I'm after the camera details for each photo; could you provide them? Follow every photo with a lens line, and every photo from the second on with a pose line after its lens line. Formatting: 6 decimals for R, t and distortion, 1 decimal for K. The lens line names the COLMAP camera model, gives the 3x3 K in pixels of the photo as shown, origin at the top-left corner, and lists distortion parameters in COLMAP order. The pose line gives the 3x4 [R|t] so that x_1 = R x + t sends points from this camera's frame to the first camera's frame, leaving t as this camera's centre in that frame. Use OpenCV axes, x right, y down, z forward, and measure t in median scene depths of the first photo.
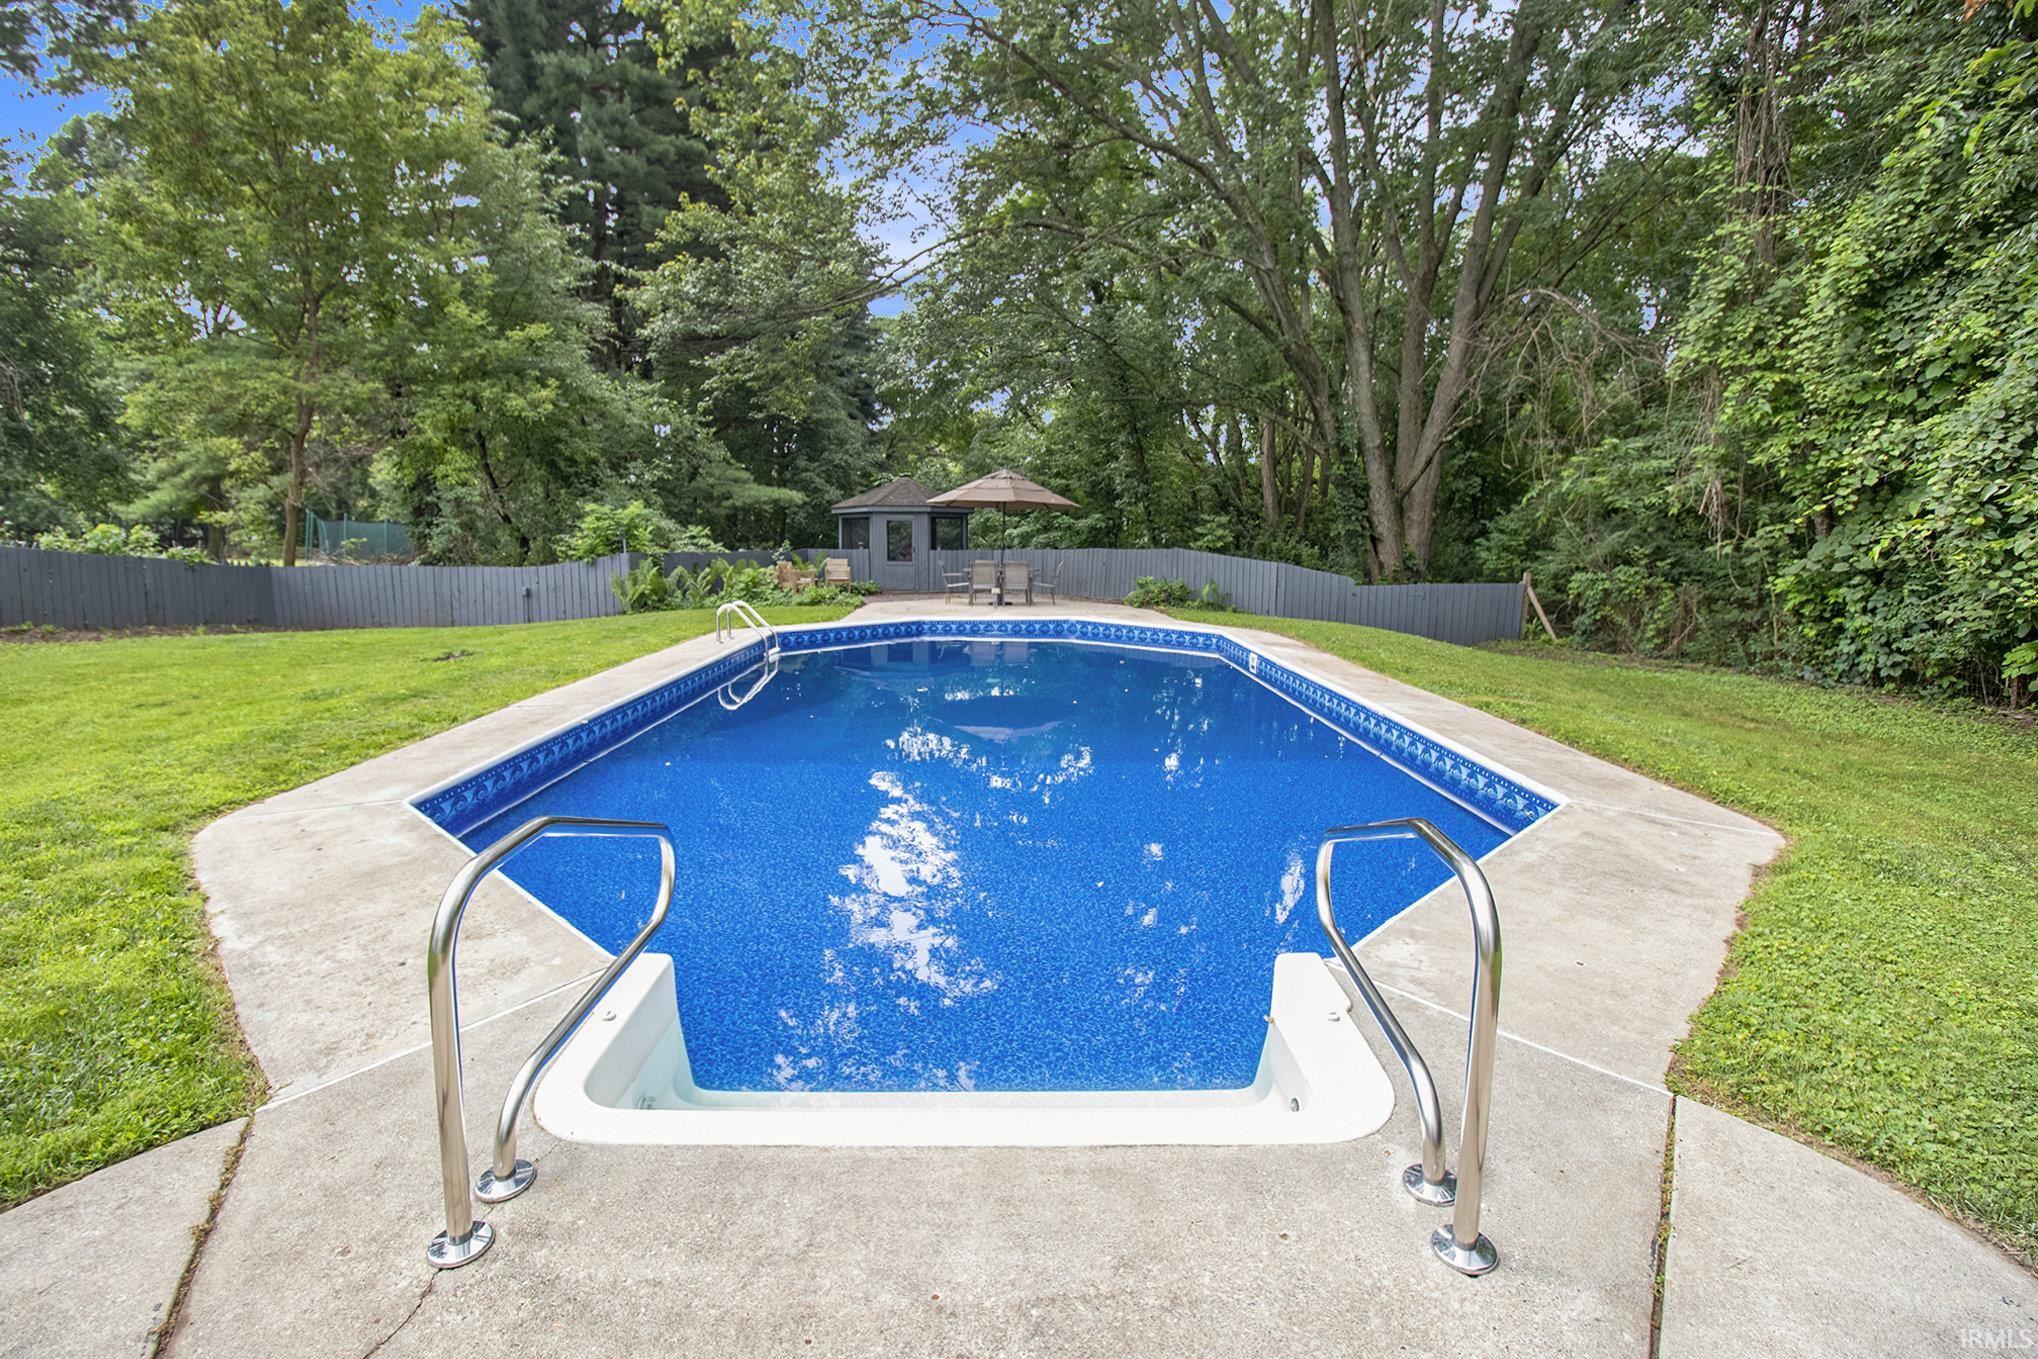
lens RADIAL K [[956.6, 0, 1019.0], [0, 956.6, 679.5], [0, 0, 1]] dist [-0.000380, -0.000112]
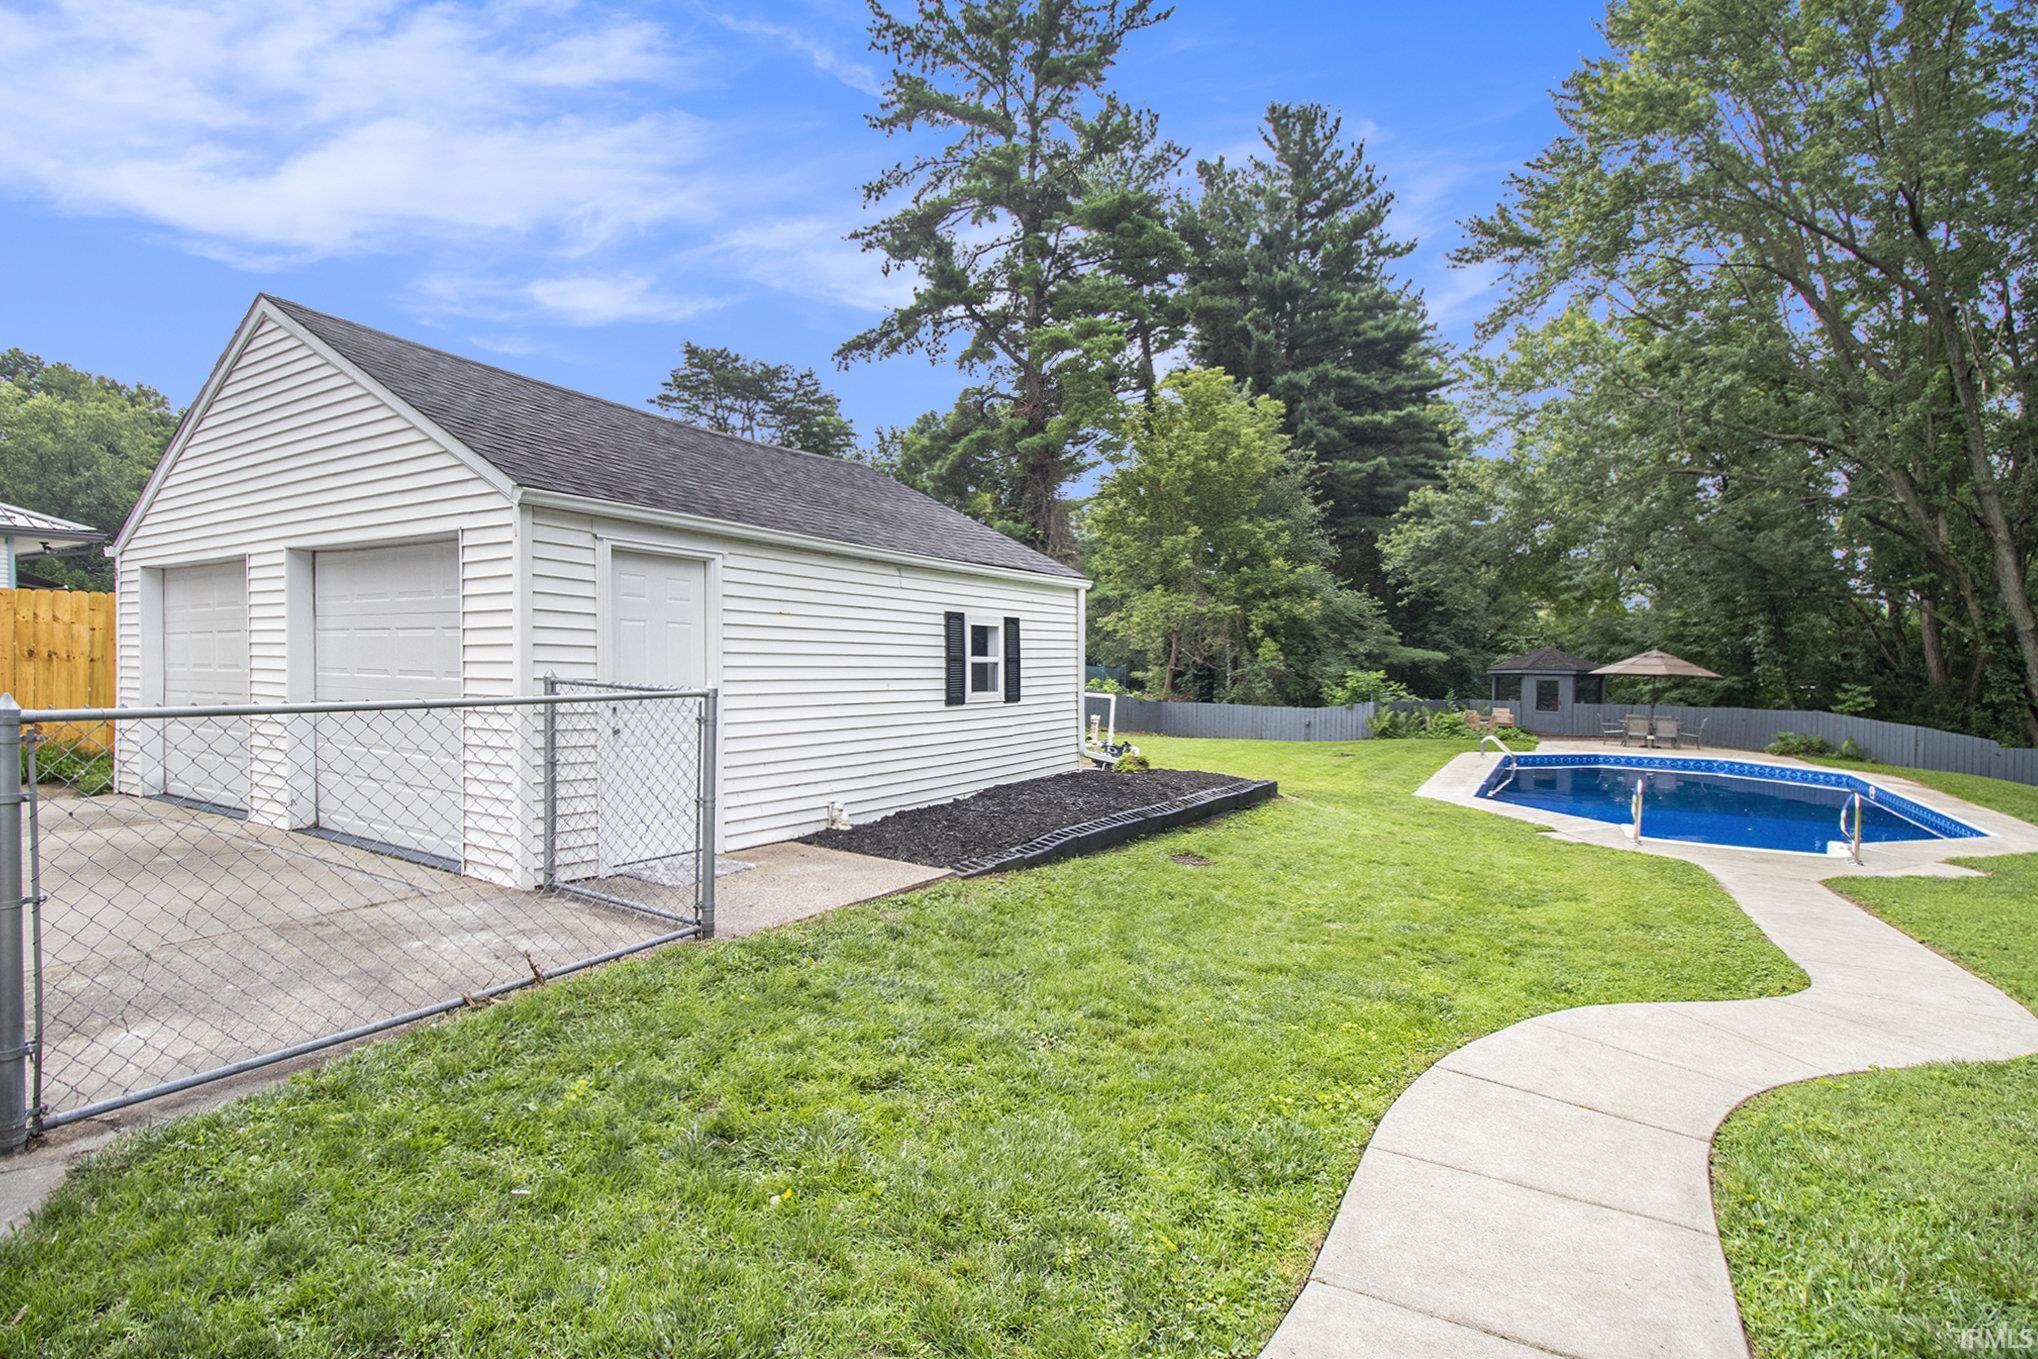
lens RADIAL K [[877.9, 0, 1019.0], [0, 877.9, 679.5], [0, 0, 1]] dist [-0.000678, -0.016099]
pose [[0.829144, 0.018162, -0.558741, -0.073939], [-0.096408, 0.989143, -0.110912, 0.053447], [0.550660, 0.145829, 0.821893, -0.560703]]
